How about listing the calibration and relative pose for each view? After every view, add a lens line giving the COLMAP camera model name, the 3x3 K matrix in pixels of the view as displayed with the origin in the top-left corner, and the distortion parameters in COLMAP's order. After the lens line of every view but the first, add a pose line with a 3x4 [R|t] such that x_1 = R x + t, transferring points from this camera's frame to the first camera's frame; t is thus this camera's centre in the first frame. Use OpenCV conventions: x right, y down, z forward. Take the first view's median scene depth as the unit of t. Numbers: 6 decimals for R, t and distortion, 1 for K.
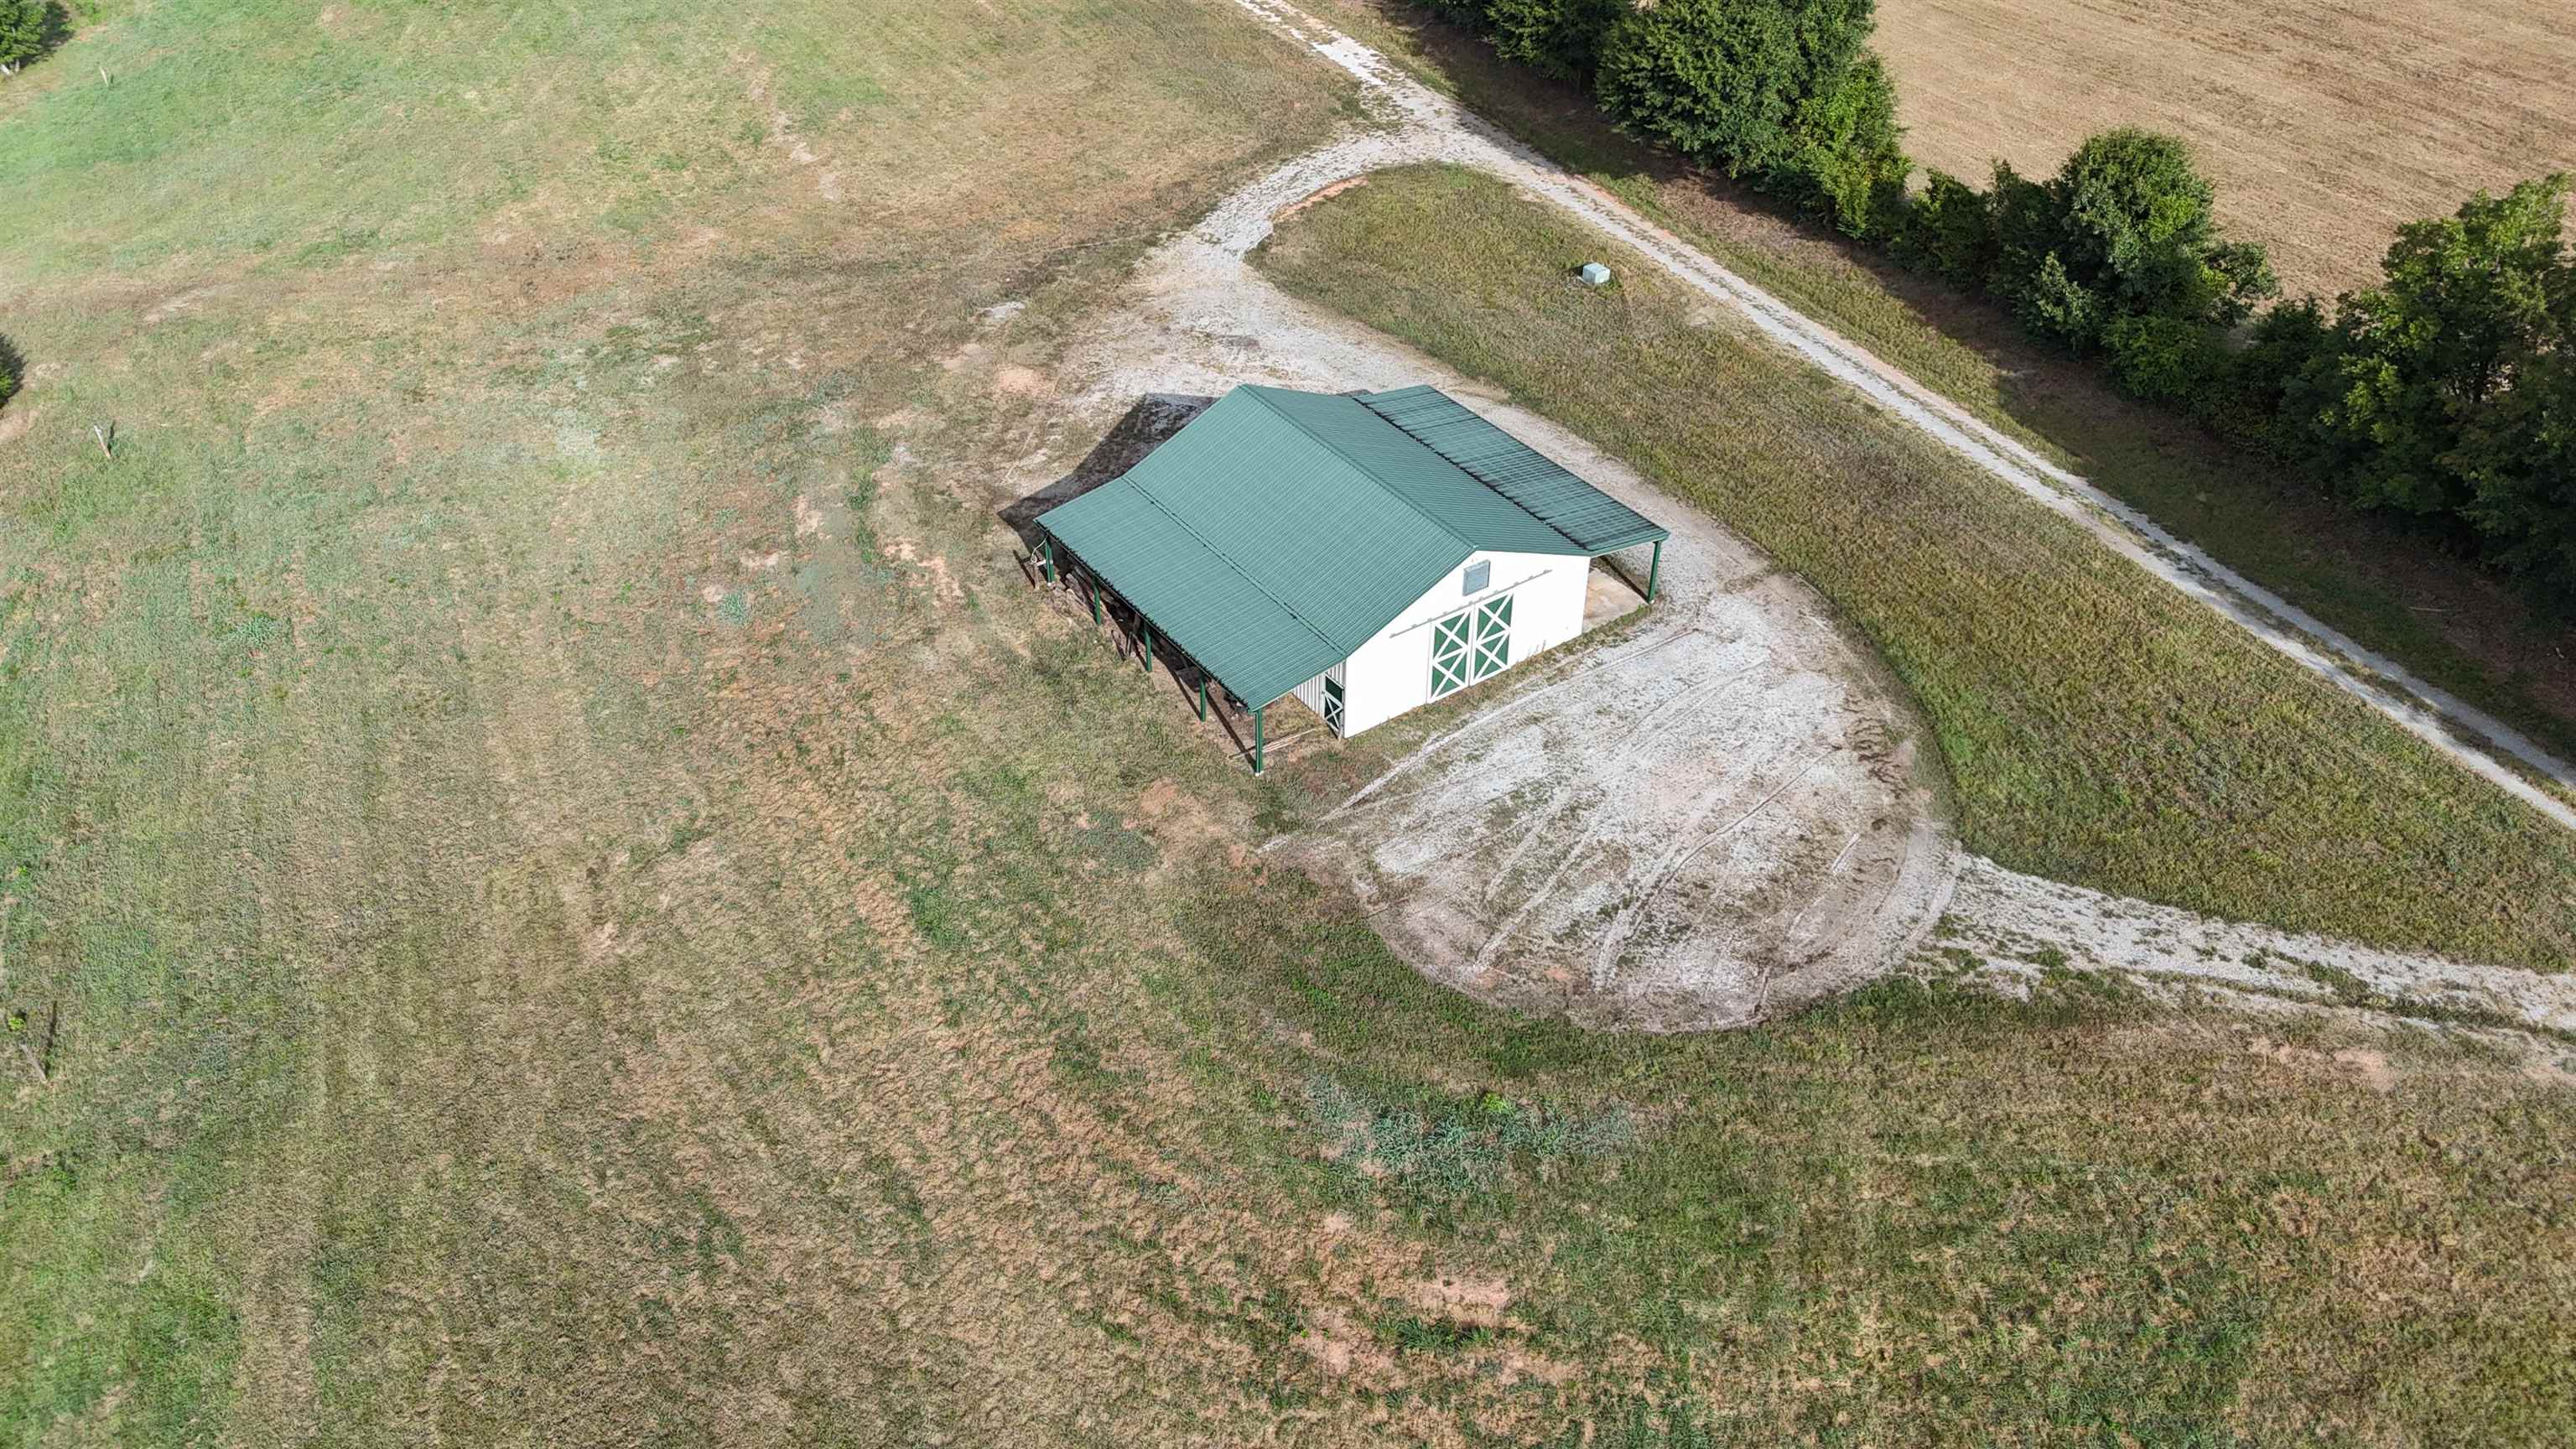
lens RADIAL K [[1892.2, 0, 1288.0], [0, 1892.2, 724.5], [0, 0, 1]] dist [0.070123, -0.065297]
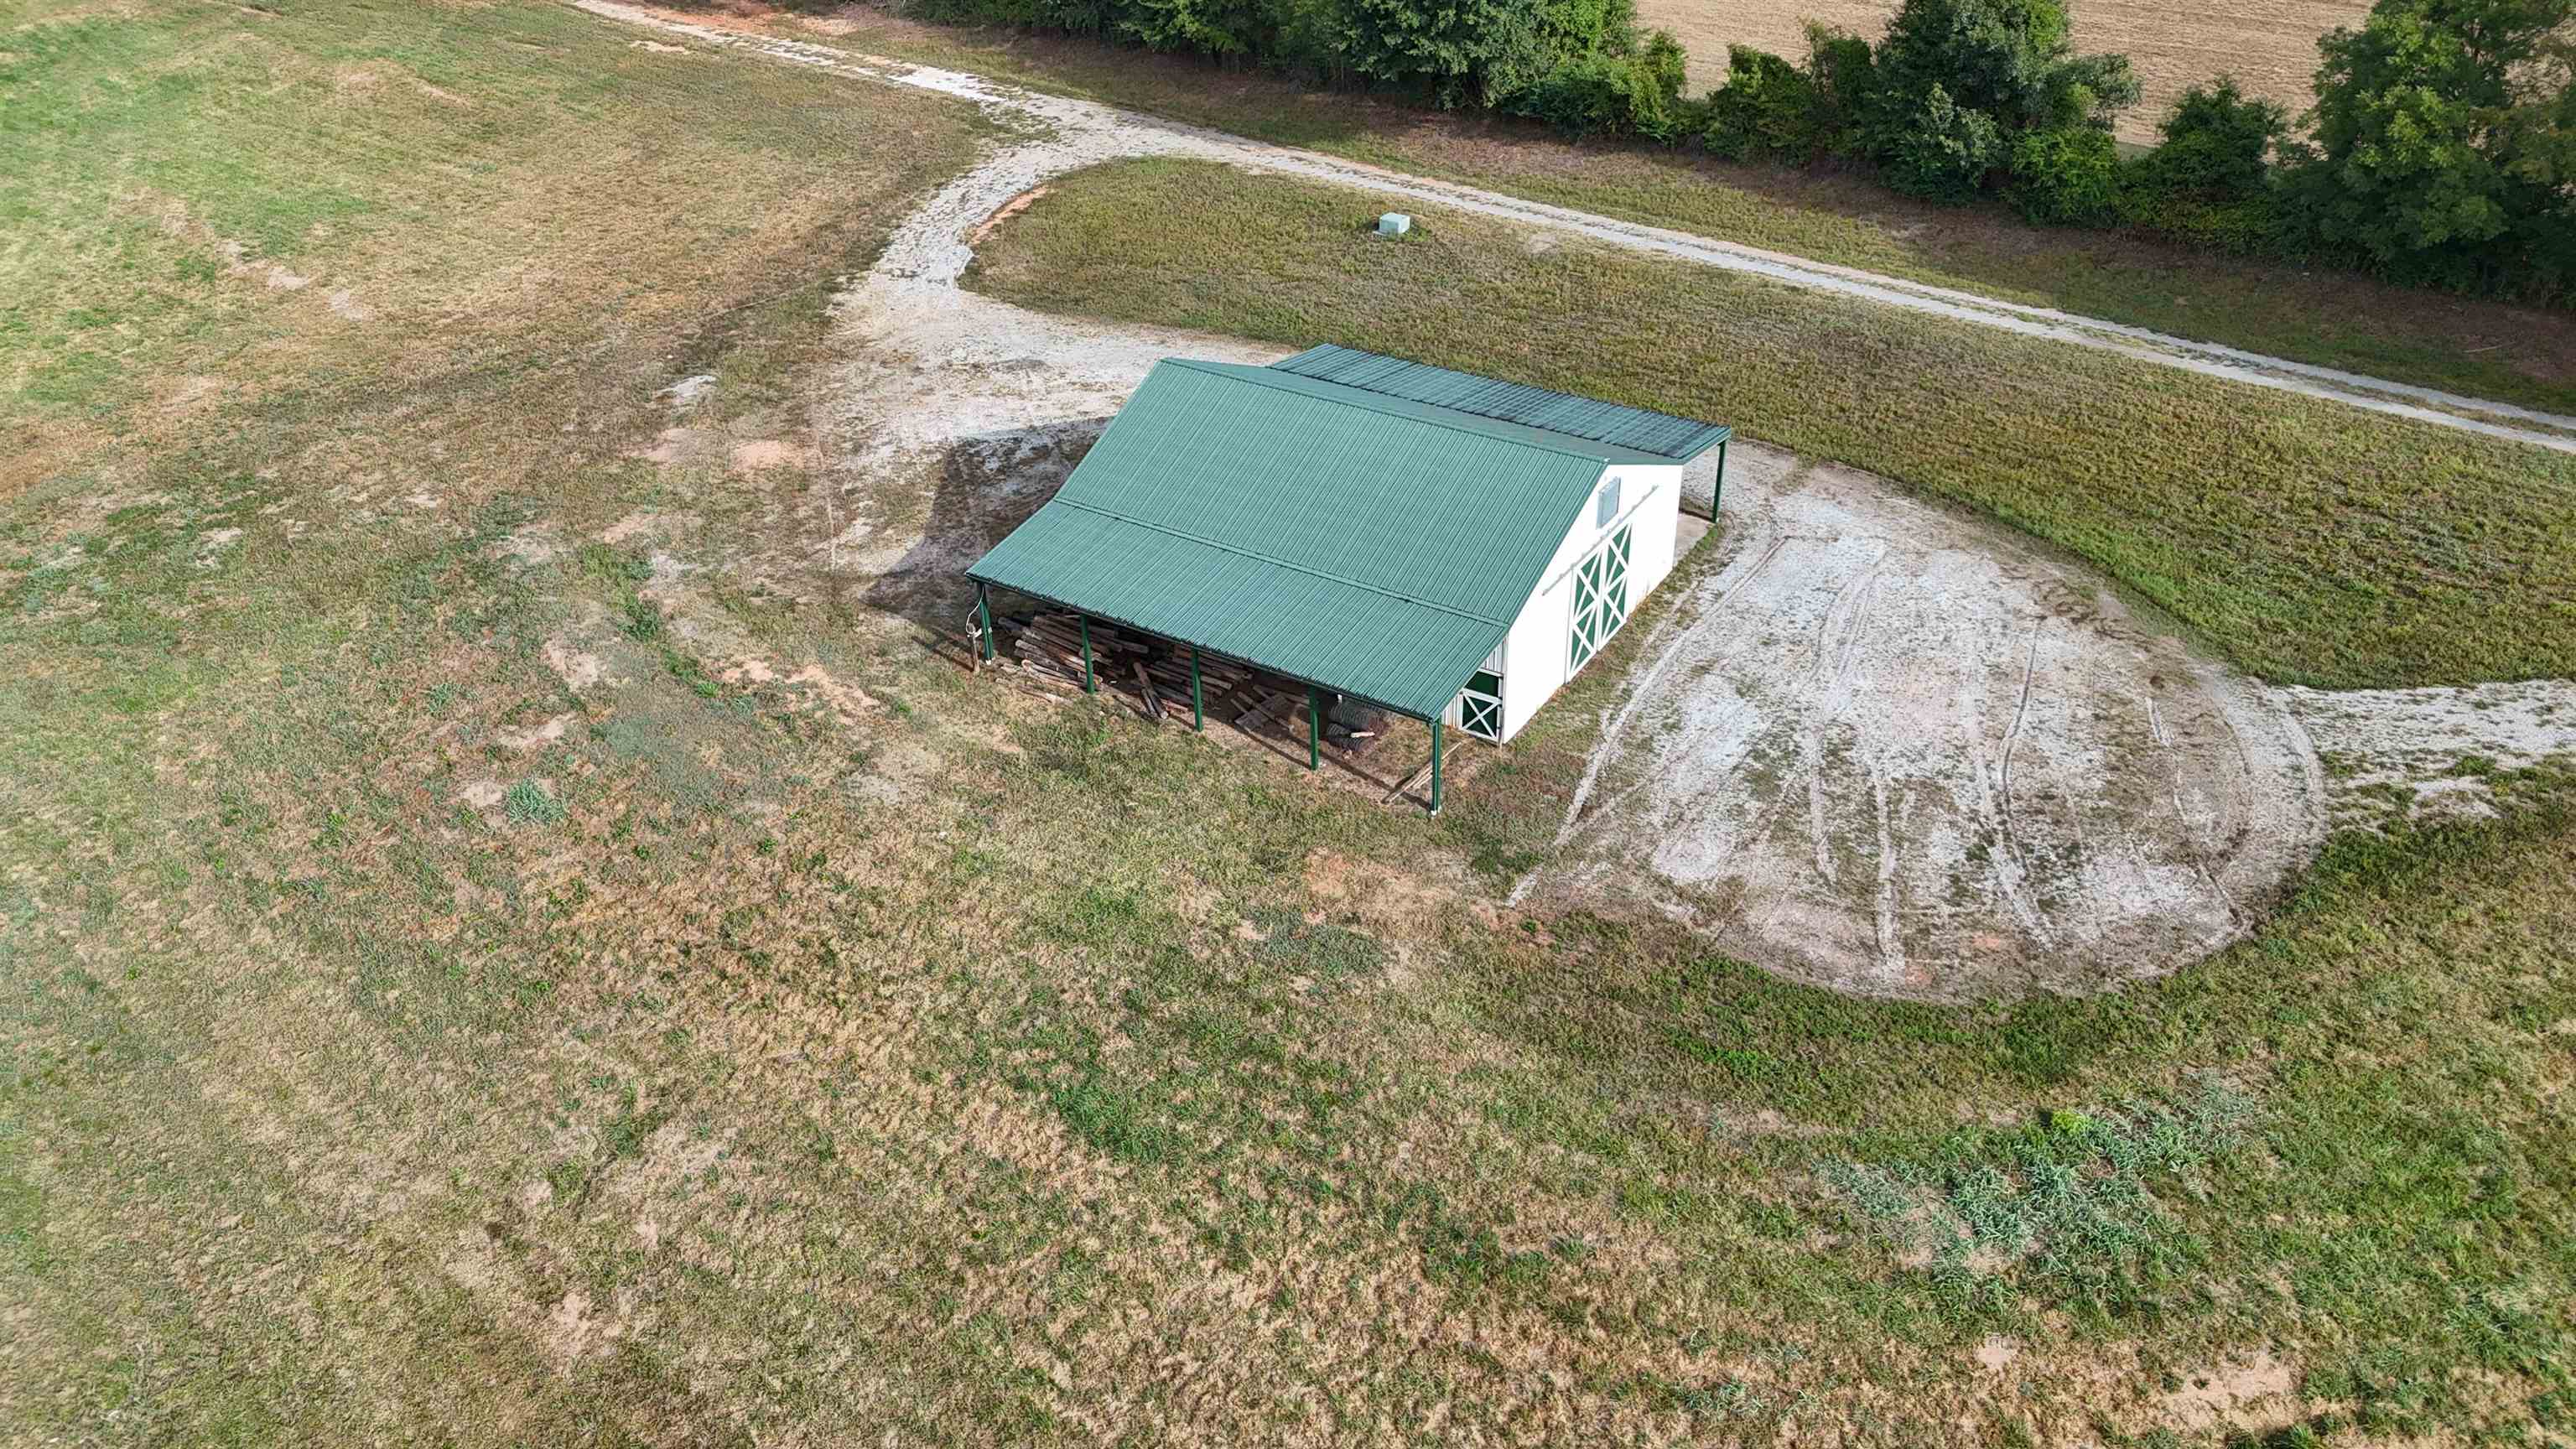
lens RADIAL K [[1901.3, 0, 1288.0], [0, 1901.3, 724.5], [0, 0, 1]] dist [0.038066, -0.006900]
pose [[0.923512, -0.226815, 0.309323, -0.276009], [0.252467, 0.966558, -0.045023, 0.011678], [-0.288767, 0.119673, 0.949891, 0.306748]]
